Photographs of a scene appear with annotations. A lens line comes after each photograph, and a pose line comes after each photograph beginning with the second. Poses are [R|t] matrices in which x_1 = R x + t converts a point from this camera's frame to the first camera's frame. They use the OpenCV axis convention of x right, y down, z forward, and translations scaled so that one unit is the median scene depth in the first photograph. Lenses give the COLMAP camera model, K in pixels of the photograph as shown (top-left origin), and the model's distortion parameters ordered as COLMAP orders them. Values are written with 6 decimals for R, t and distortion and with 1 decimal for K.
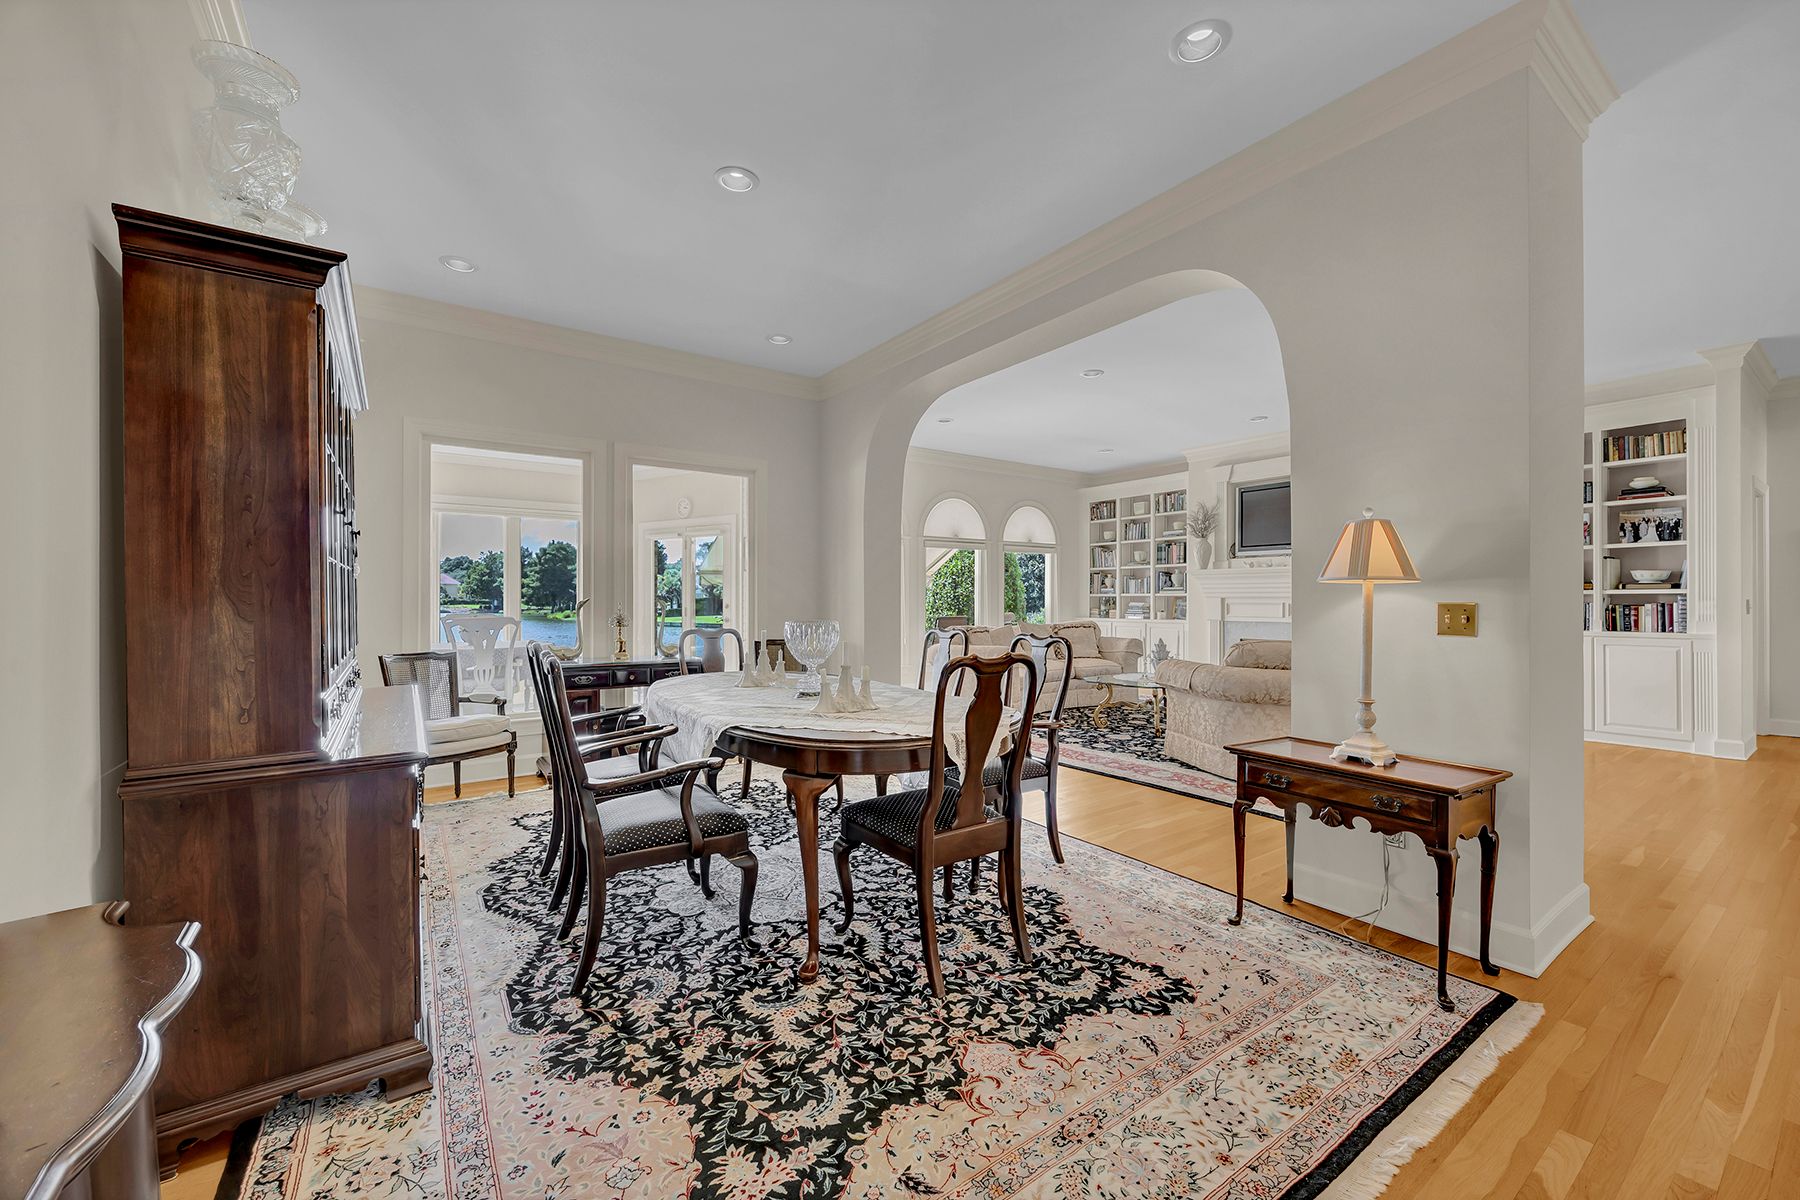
lens RADIAL K [[700.0, 0, 903.5], [0, 700.0, 594.0], [0, 0, 1]] dist [-0.004961, -0.000411]
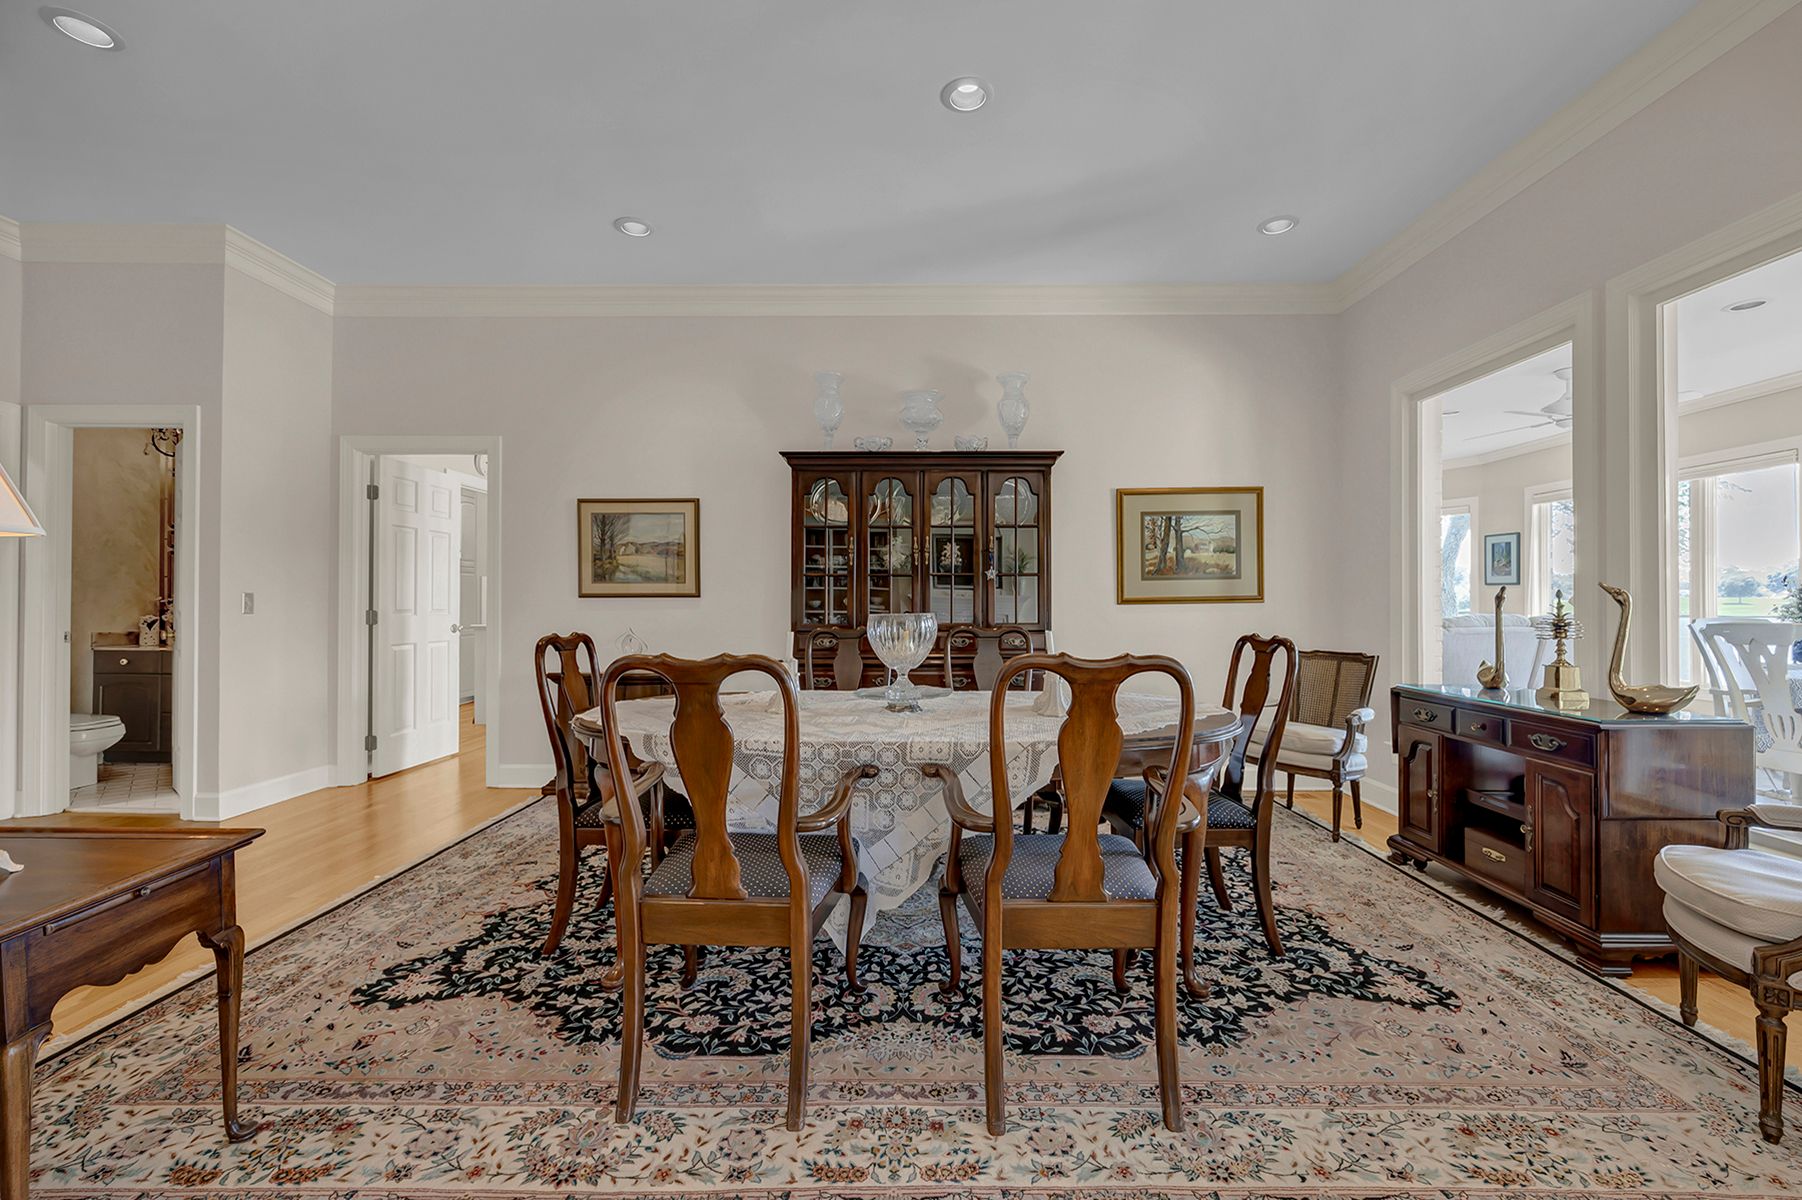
lens RADIAL K [[700.7, 0, 889.1], [0, 700.7, 607.9], [0, 0, 1]] dist [-0.004961, -0.000411]
pose [[-0.578201, 0.003131, -0.815889, 0.715742], [0.008251, 0.999964, -0.002010, 0.047737], [0.815853, -0.007894, -0.578206, 2.005656]]
